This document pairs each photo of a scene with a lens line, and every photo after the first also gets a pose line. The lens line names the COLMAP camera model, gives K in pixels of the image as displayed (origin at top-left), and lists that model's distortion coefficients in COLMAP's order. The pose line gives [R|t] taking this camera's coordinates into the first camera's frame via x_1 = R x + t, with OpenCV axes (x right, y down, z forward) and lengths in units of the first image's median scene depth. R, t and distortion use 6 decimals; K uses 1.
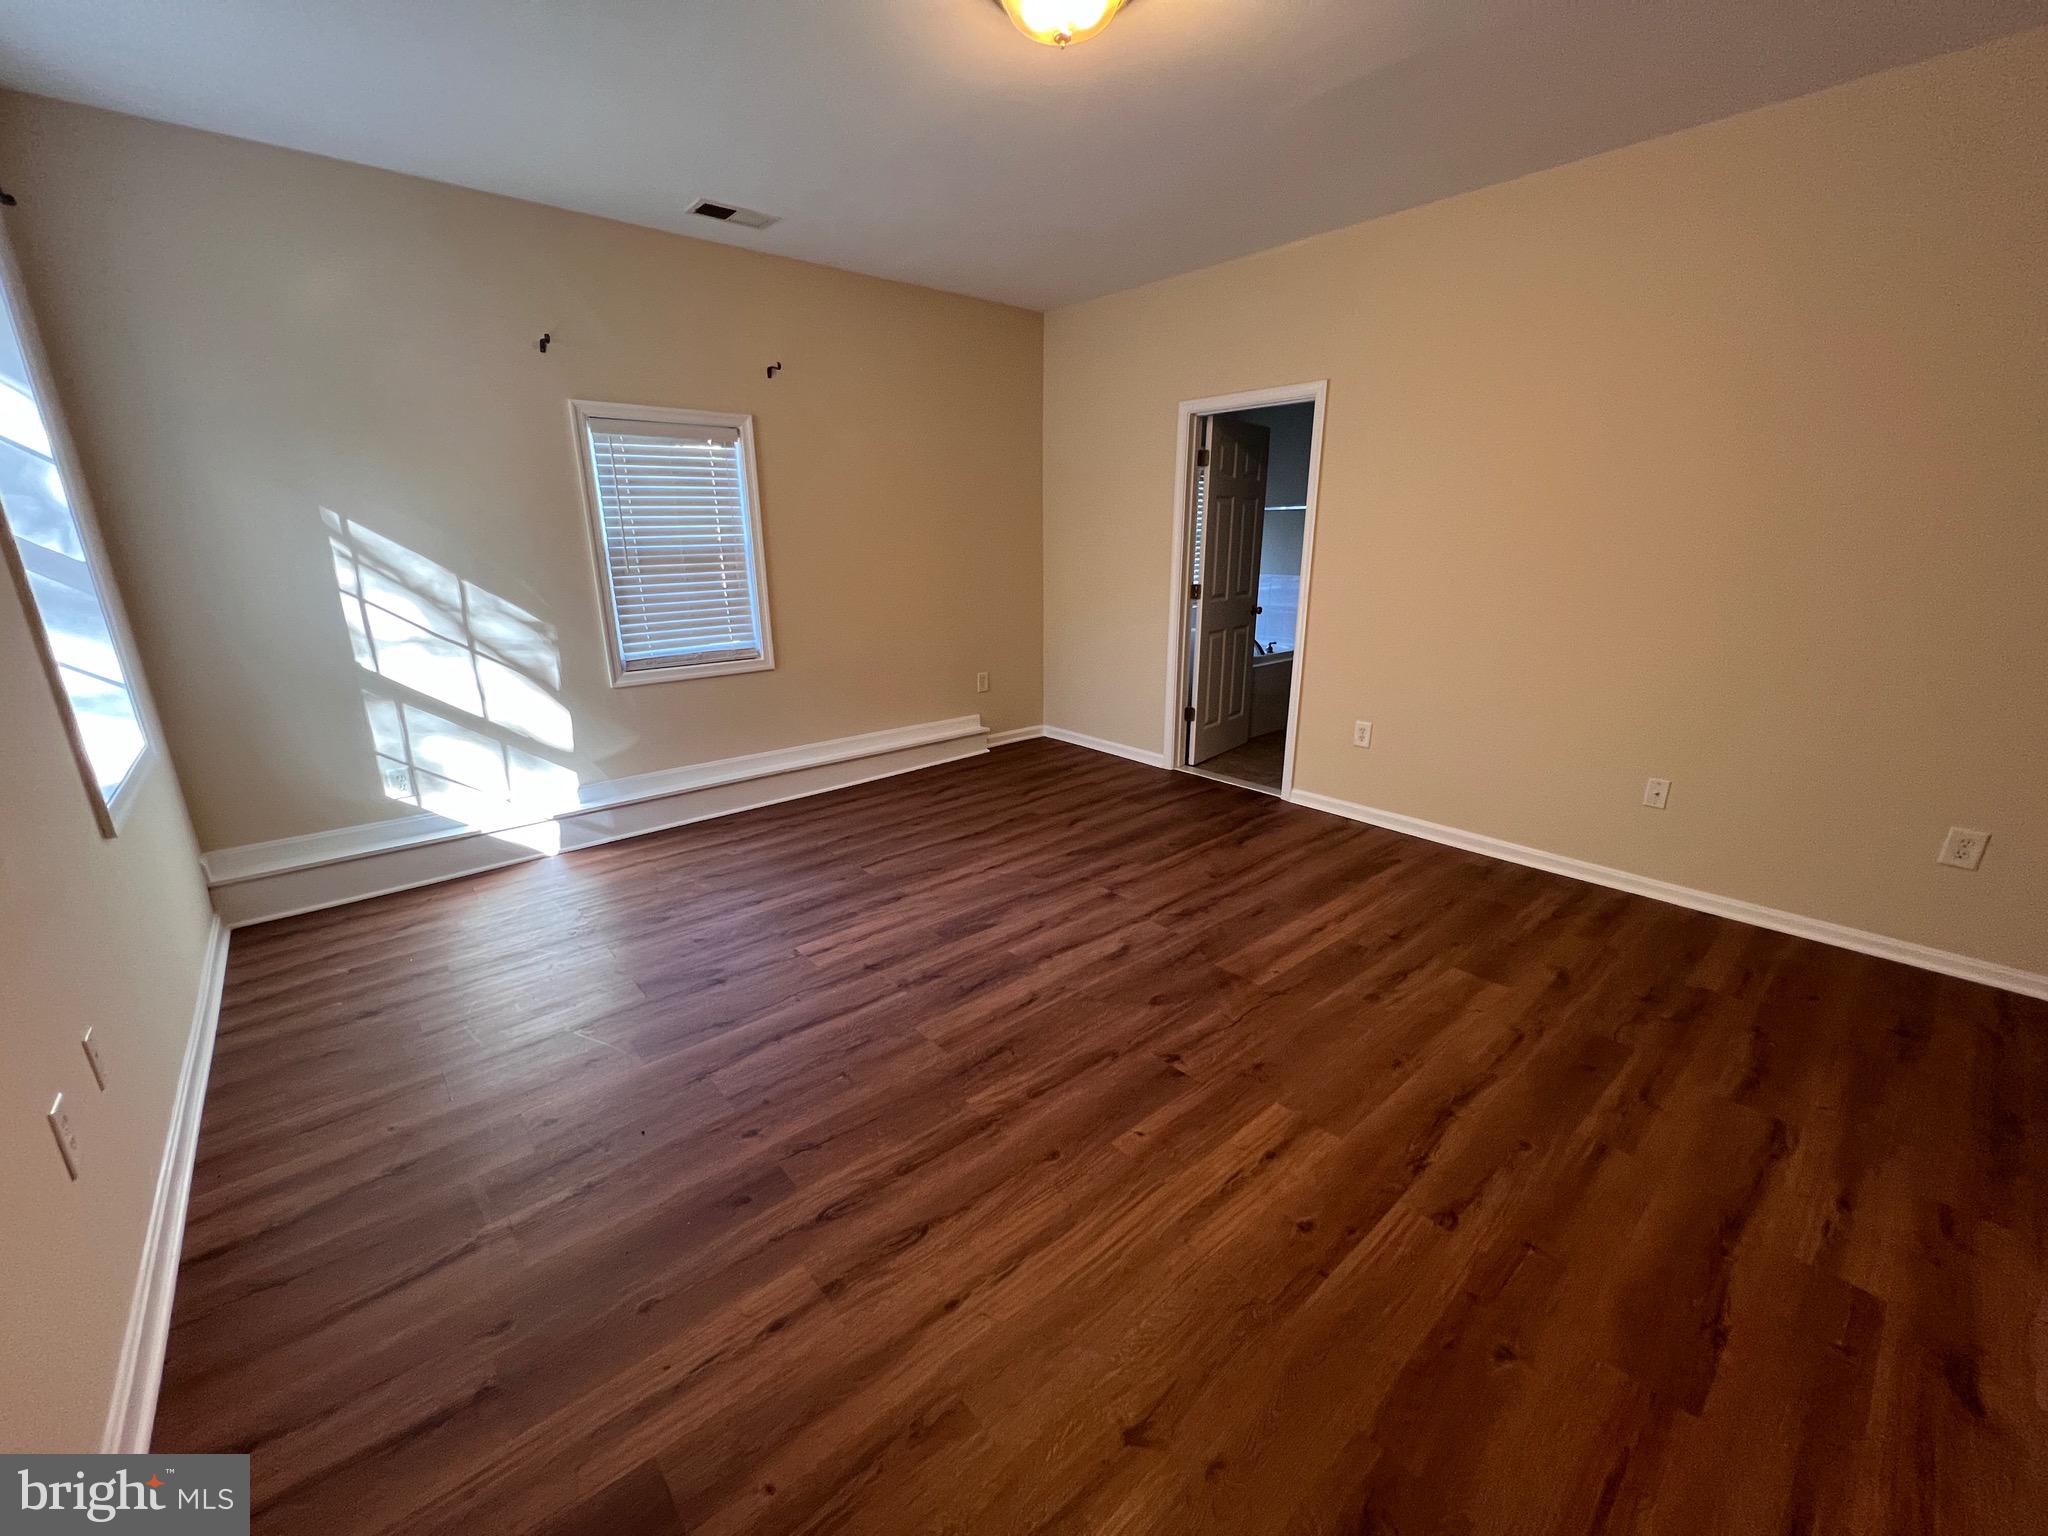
lens RADIAL K [[819.4, 0, 1023.6], [0, 819.4, 767.0], [0, 0, 1]] dist [-0.002348, -0.000683]
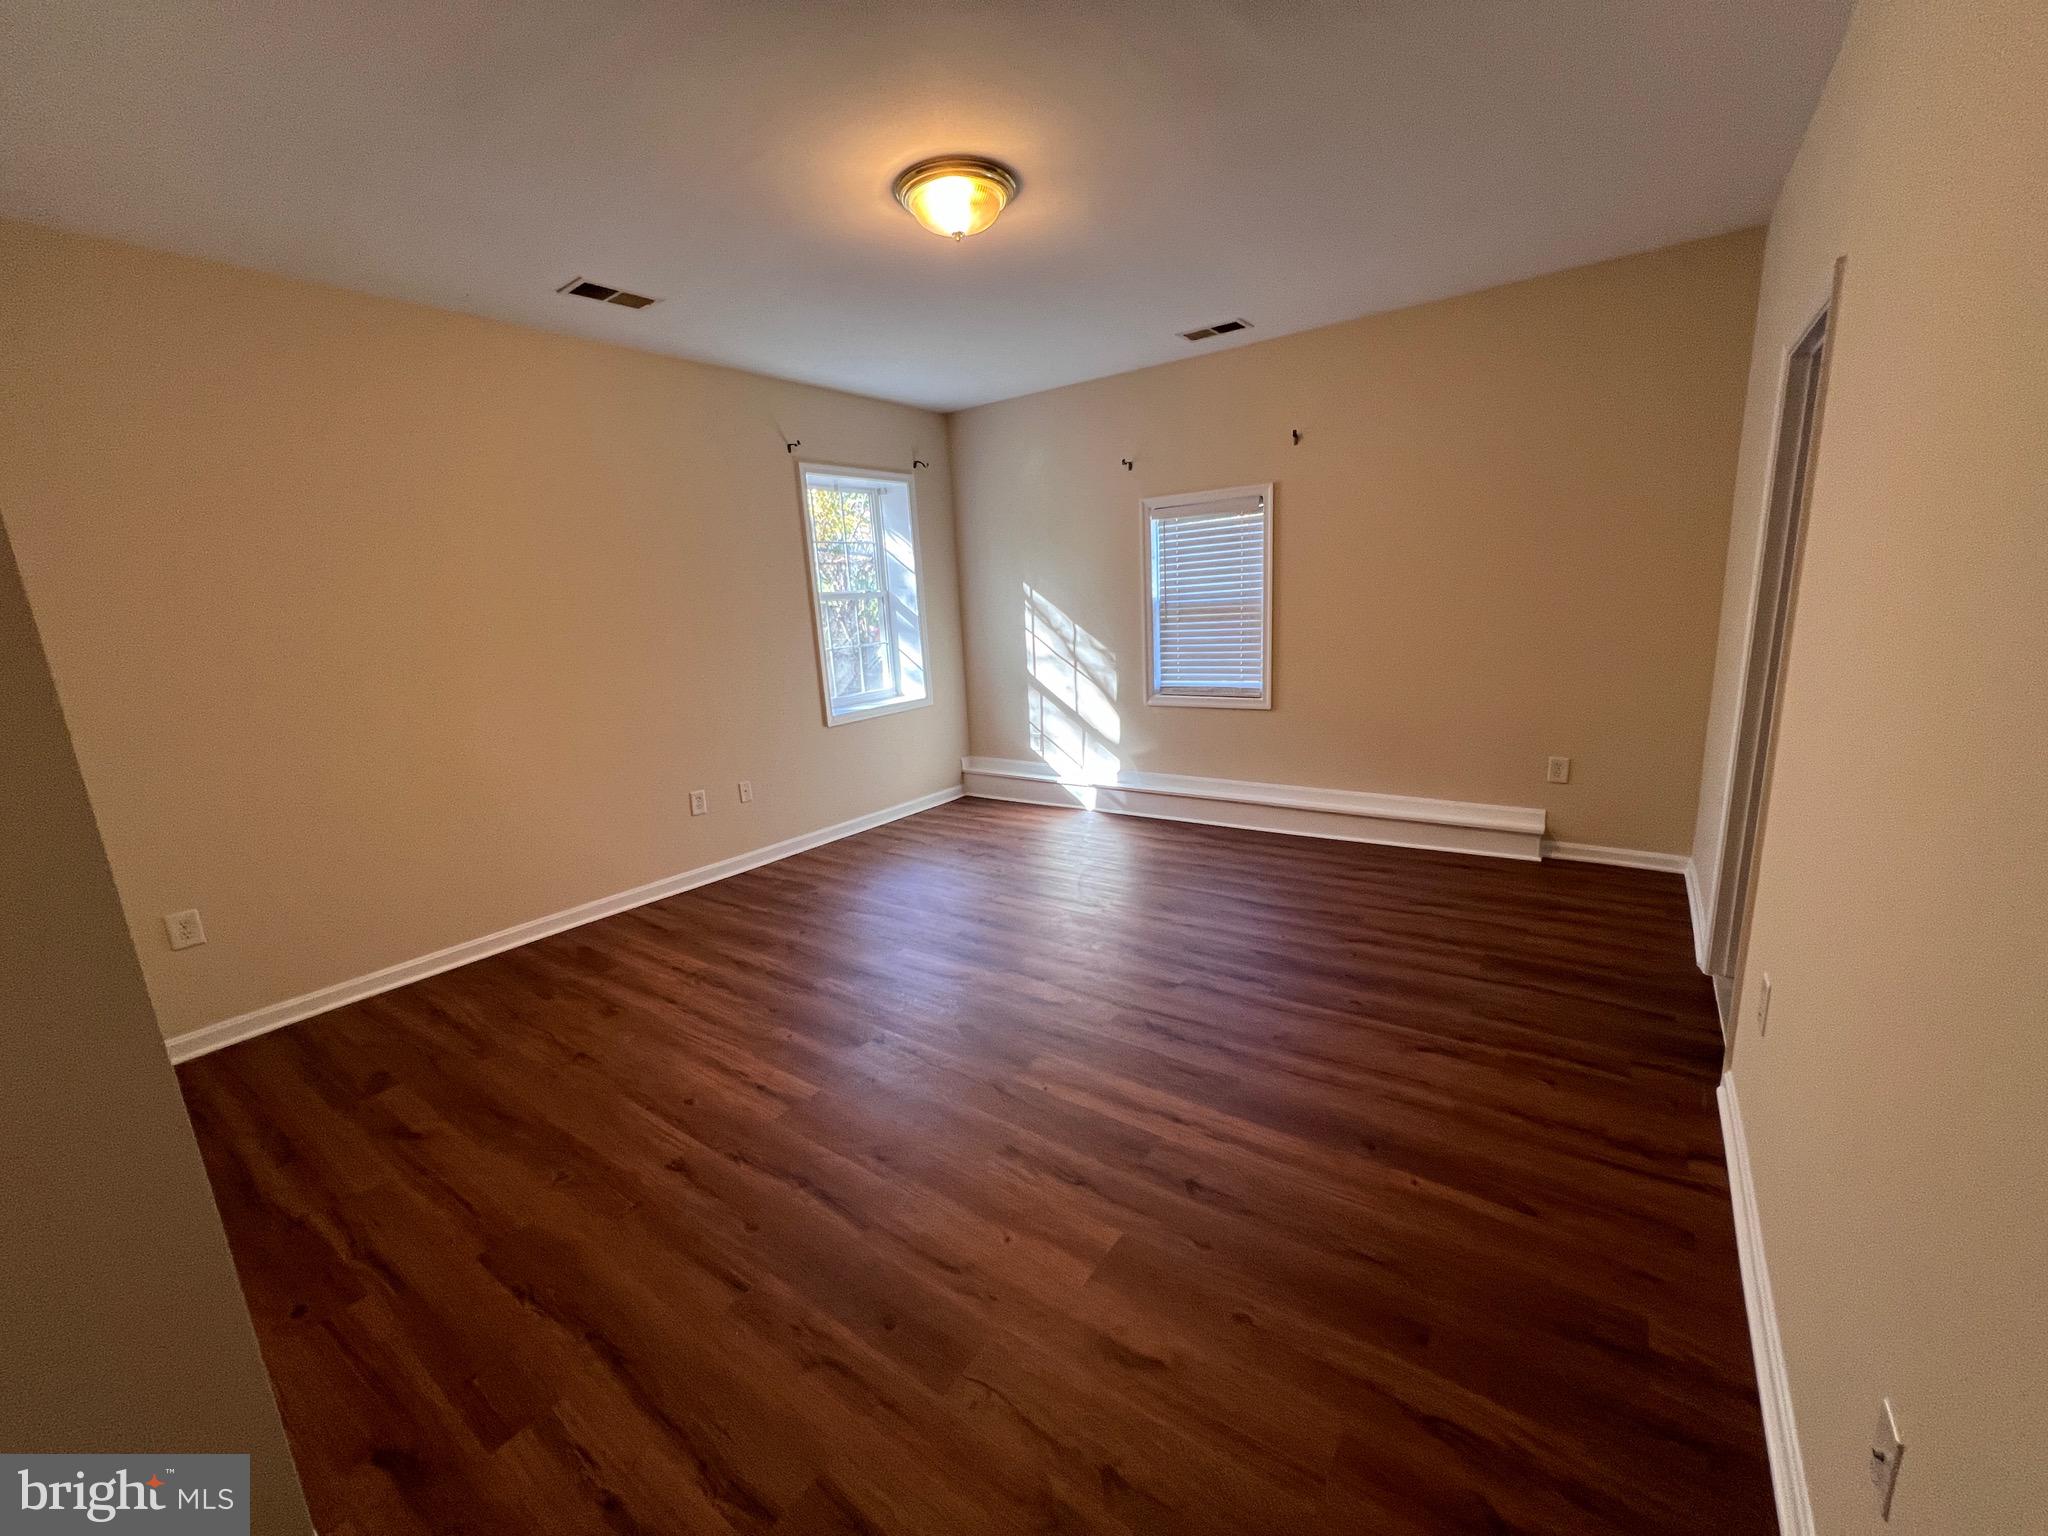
lens RADIAL K [[819.4, 0, 1018.6], [0, 819.4, 759.2], [0, 0, 1]] dist [-0.002348, -0.000683]
pose [[0.230859, 0.189244, -0.954406, 0.826616], [-0.215968, 0.966401, 0.139383, -0.166823], [0.948716, 0.173943, 0.263973, 0.503773]]
